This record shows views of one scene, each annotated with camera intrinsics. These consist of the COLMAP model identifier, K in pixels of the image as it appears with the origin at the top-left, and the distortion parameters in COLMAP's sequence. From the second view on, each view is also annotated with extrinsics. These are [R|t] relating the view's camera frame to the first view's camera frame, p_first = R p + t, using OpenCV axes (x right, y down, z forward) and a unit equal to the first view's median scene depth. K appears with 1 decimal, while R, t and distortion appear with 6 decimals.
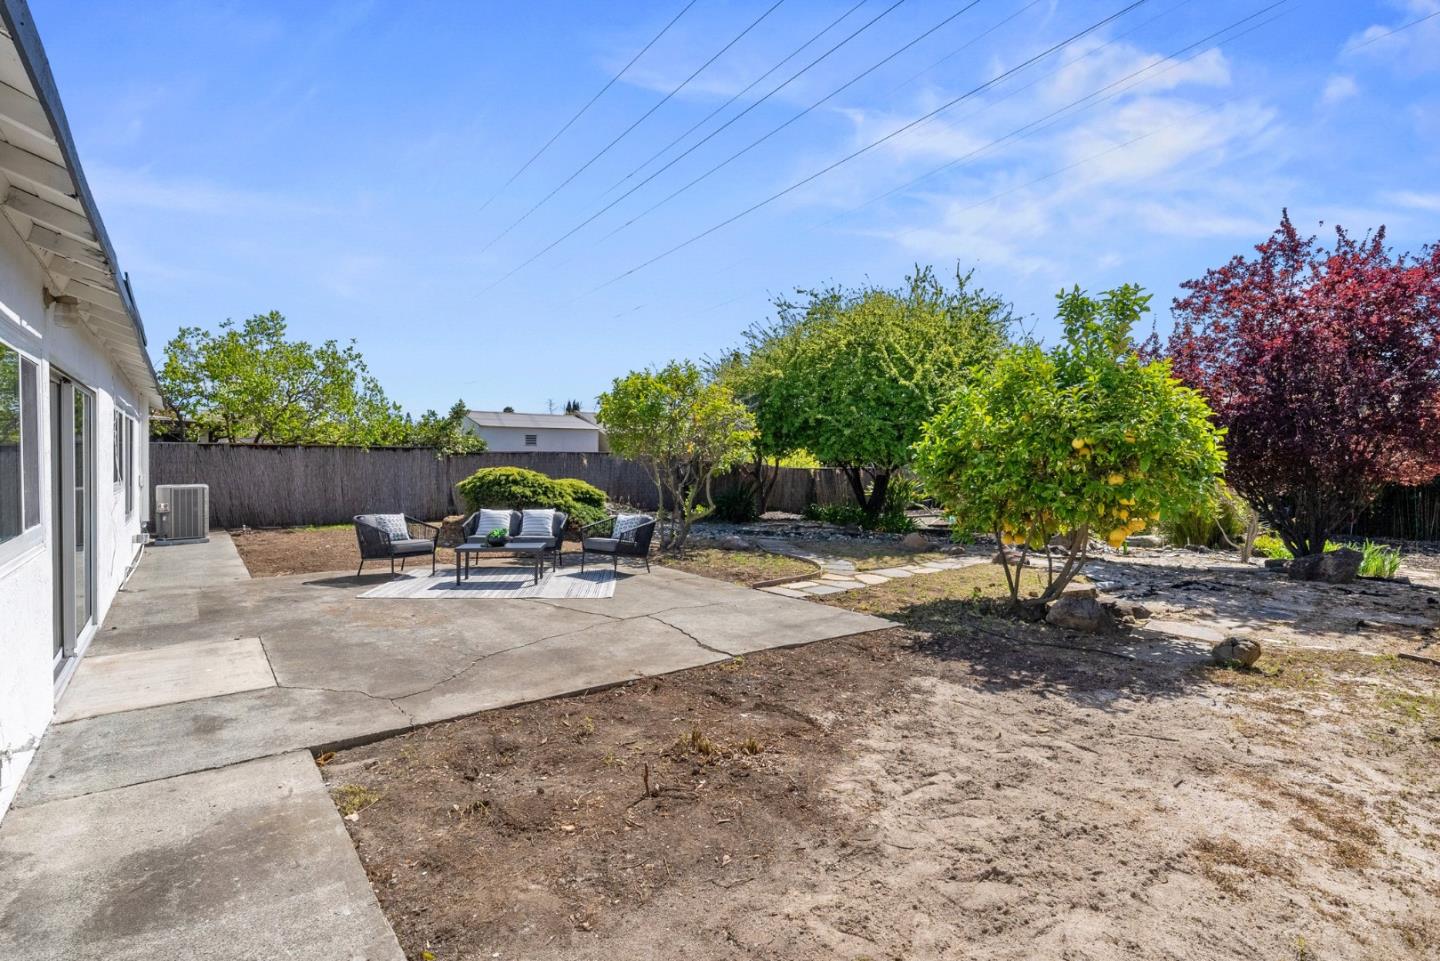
lens RADIAL K [[666.8, 0, 727.3], [0, 666.8, 459.3], [0, 0, 1]] dist [0.000062, 0.000008]
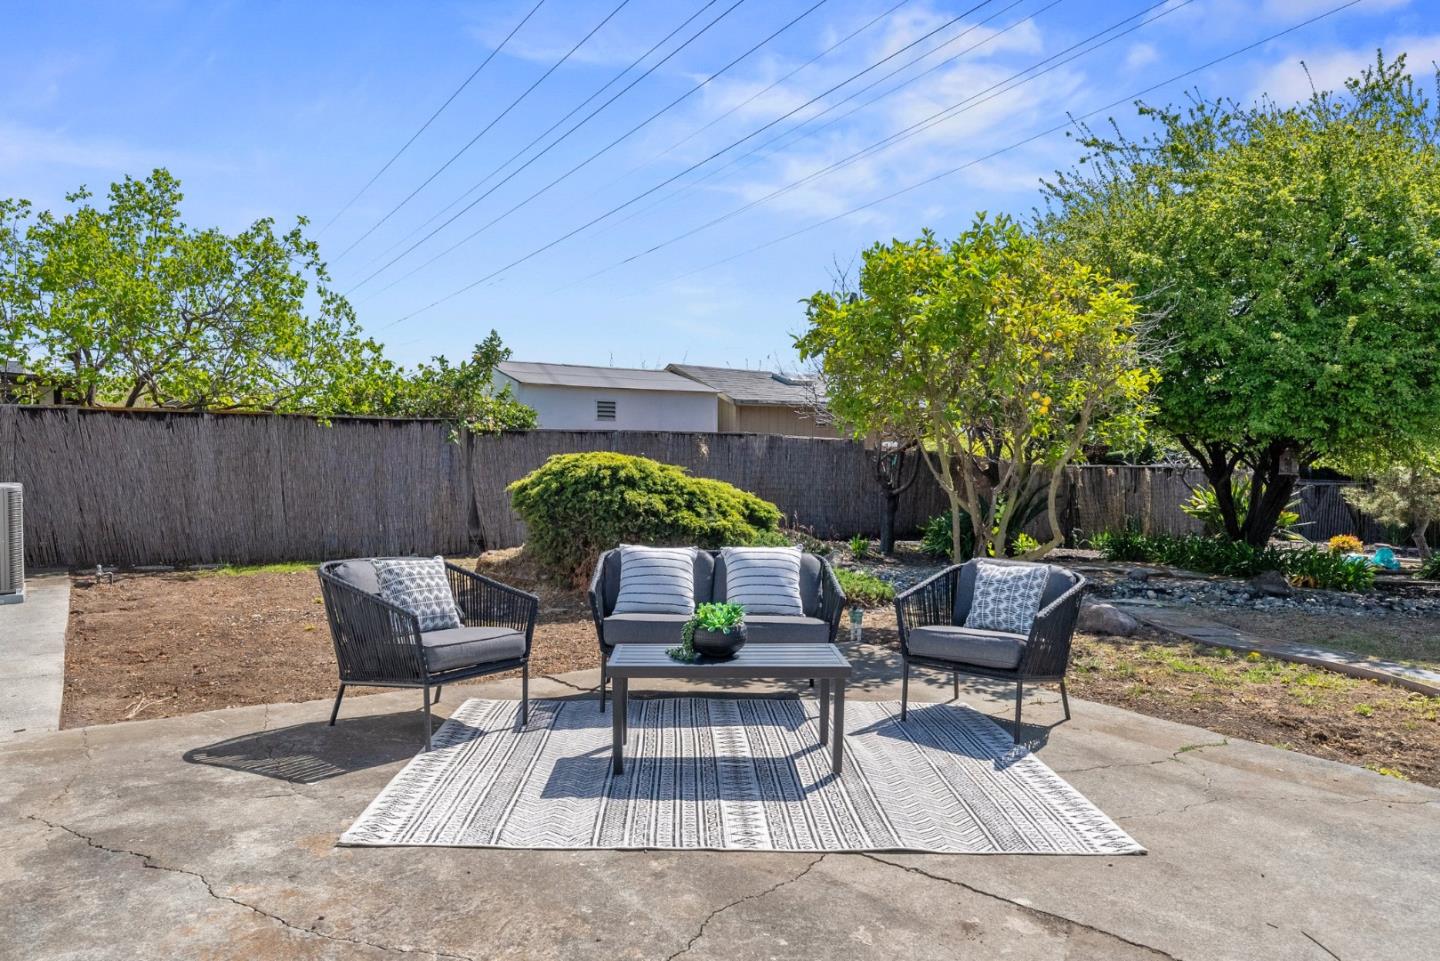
lens RADIAL K [[951.8, 0, 720.0], [0, 951.8, 480.5], [0, 0, 1]] dist [-0.004788, 0.022538]
pose [[0.995891, 0.004358, -0.090458, -0.186871], [-0.002347, 0.999748, 0.022327, 0.017035], [0.090532, -0.022023, 0.995650, 0.317671]]
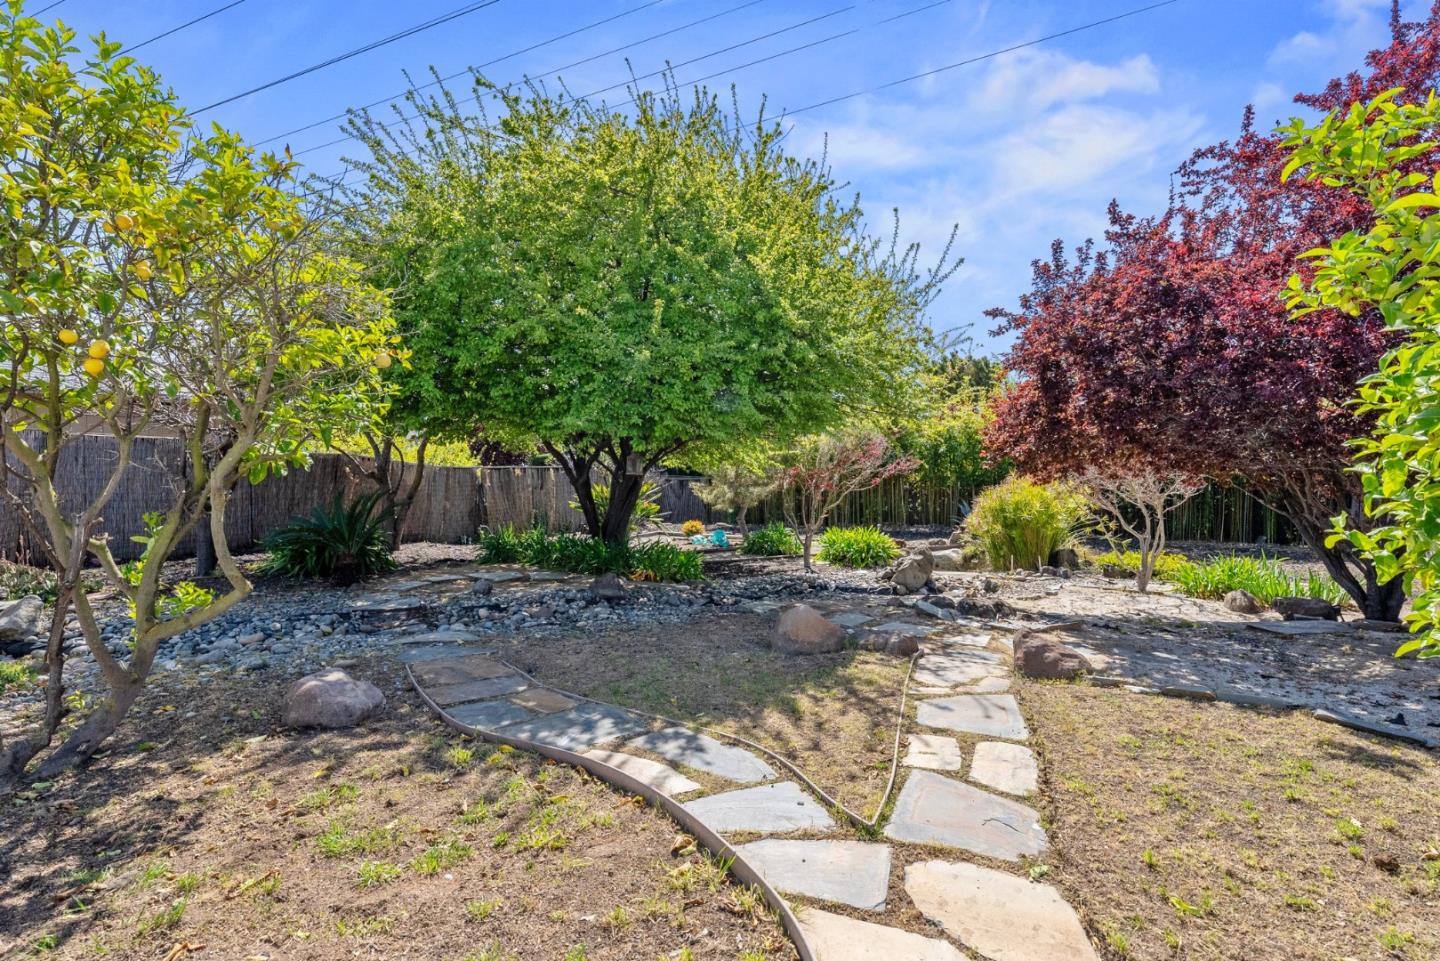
lens RADIAL K [[726.4, 0, 691.4], [0, 726.4, 482.0], [0, 0, 1]] dist [-0.000949, -0.000092]
pose [[0.896297, -0.016292, 0.443156, 0.014294], [0.004279, 0.999596, 0.028094, 0.018322], [-0.443434, -0.023284, 0.896004, 0.612388]]
